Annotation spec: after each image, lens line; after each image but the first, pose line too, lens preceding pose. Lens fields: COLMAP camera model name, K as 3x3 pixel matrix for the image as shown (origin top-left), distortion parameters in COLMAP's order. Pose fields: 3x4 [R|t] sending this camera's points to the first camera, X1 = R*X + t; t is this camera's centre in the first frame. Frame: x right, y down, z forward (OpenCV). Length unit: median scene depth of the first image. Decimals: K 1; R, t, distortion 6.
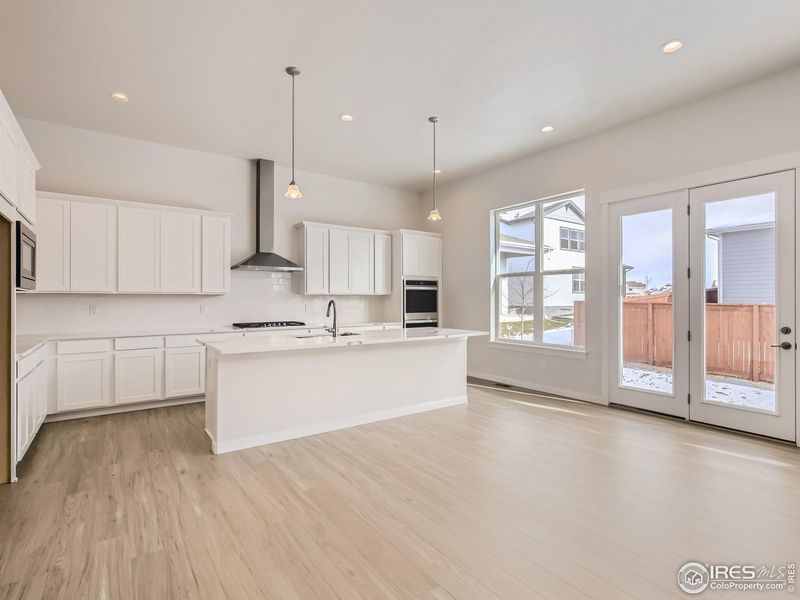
lens RADIAL K [[408.1, 0, 400.0], [0, 408.1, 300.0], [0, 0, 1]] dist [-0.000742, -0.000180]
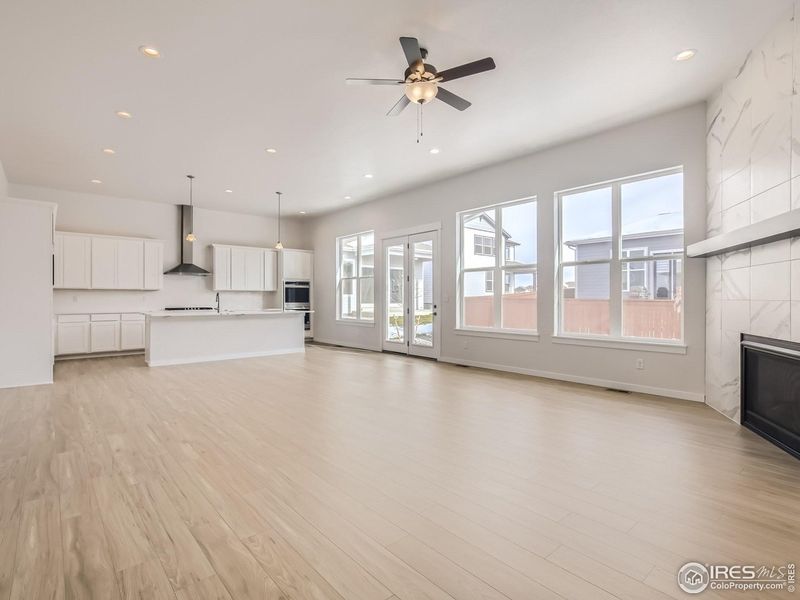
lens RADIAL K [[408.1, 0, 400.0], [0, 408.1, 300.0], [0, 0, 1]] dist [-0.000742, -0.000180]
pose [[0.995690, -0.000381, 0.092746, 0.347985], [0.000217, 0.999998, 0.001778, 0.022299], [-0.092747, -0.001750, 0.995688, -0.656877]]
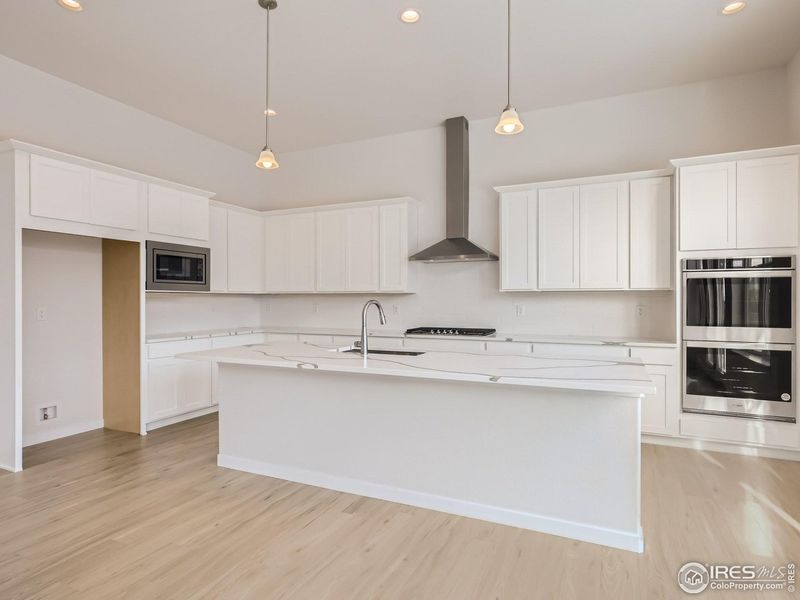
lens RADIAL K [[459.8, 0, 400.0], [0, 459.8, 300.0], [0, 0, 1]] dist [0.000784, 0.000182]
pose [[0.494042, 0.005737, -0.869419, 0.378933], [-0.000386, 0.999980, 0.006379, -0.003602], [0.869438, -0.002816, 0.494035, 0.479980]]
